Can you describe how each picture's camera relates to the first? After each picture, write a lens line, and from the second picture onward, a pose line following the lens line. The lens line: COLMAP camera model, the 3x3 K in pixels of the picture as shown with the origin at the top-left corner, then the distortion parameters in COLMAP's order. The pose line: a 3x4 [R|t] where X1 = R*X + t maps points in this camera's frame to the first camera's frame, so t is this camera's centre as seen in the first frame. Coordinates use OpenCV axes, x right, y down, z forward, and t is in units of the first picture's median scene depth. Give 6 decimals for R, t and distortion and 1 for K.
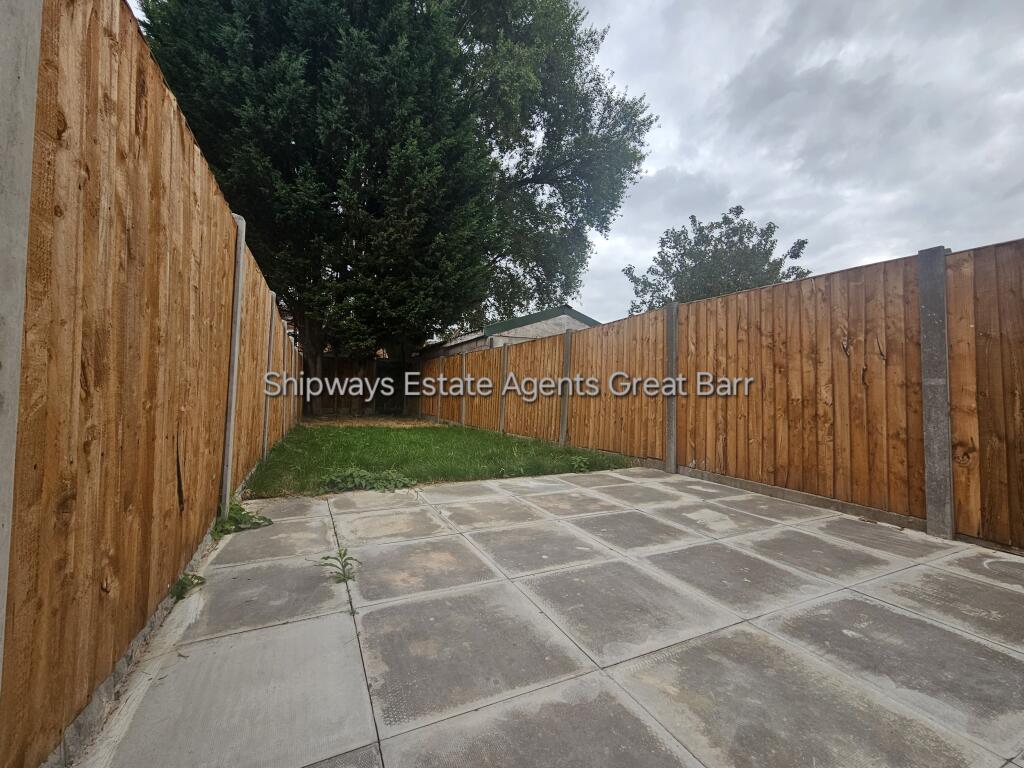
lens RADIAL K [[433.8, 0, 512.0], [0, 433.8, 384.0], [0, 0, 1]] dist [-0.000454, 0.001140]
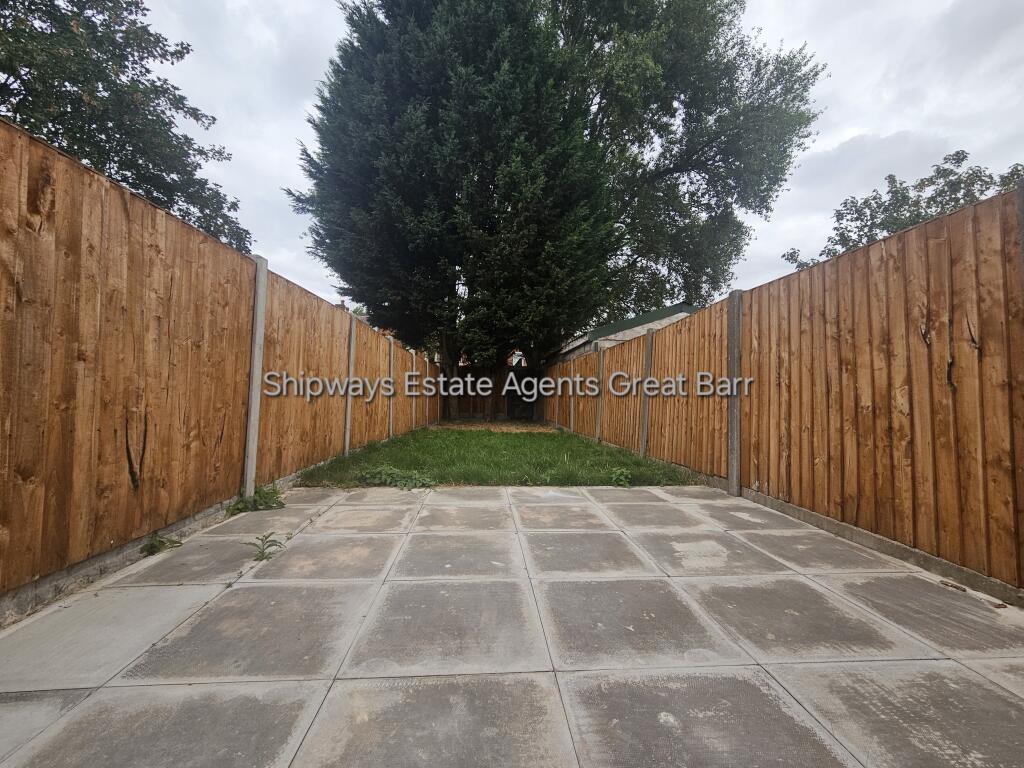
lens RADIAL K [[433.8, 0, 512.0], [0, 433.8, 384.0], [0, 0, 1]] dist [-0.000454, 0.001140]
pose [[0.928806, -0.012741, -0.370348, 0.328017], [0.006912, 0.999831, -0.017061, 0.004426], [0.370503, 0.013287, 0.928736, 0.081335]]
